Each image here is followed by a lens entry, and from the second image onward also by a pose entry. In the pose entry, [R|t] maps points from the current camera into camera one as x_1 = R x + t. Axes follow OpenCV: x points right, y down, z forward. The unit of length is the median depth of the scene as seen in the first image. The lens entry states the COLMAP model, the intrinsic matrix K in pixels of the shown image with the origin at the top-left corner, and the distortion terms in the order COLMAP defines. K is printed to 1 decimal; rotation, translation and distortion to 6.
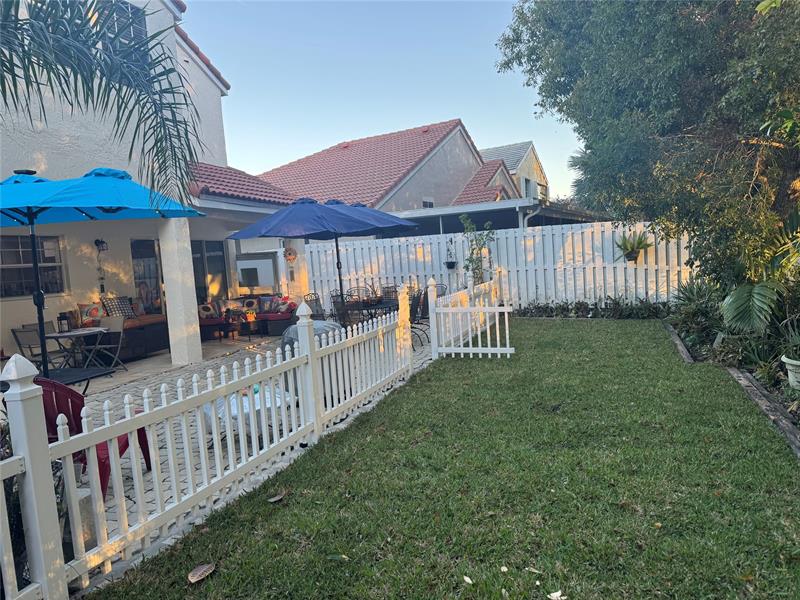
lens RADIAL K [[557.7, 0, 402.2], [0, 557.7, 302.2], [0, 0, 1]] dist [0.046718, -0.061161]
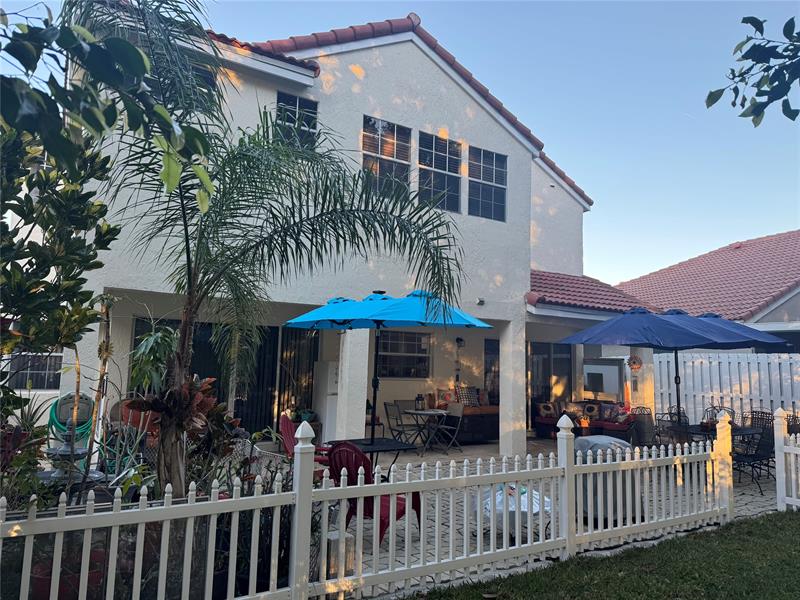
lens RADIAL K [[557.7, 0, 402.2], [0, 557.7, 302.2], [0, 0, 1]] dist [0.046718, -0.061161]
pose [[0.767260, 0.018475, -0.641070, 0.142550], [-0.128422, 0.983766, -0.125350, -0.020501], [0.628347, 0.178503, 0.757177, -0.007382]]
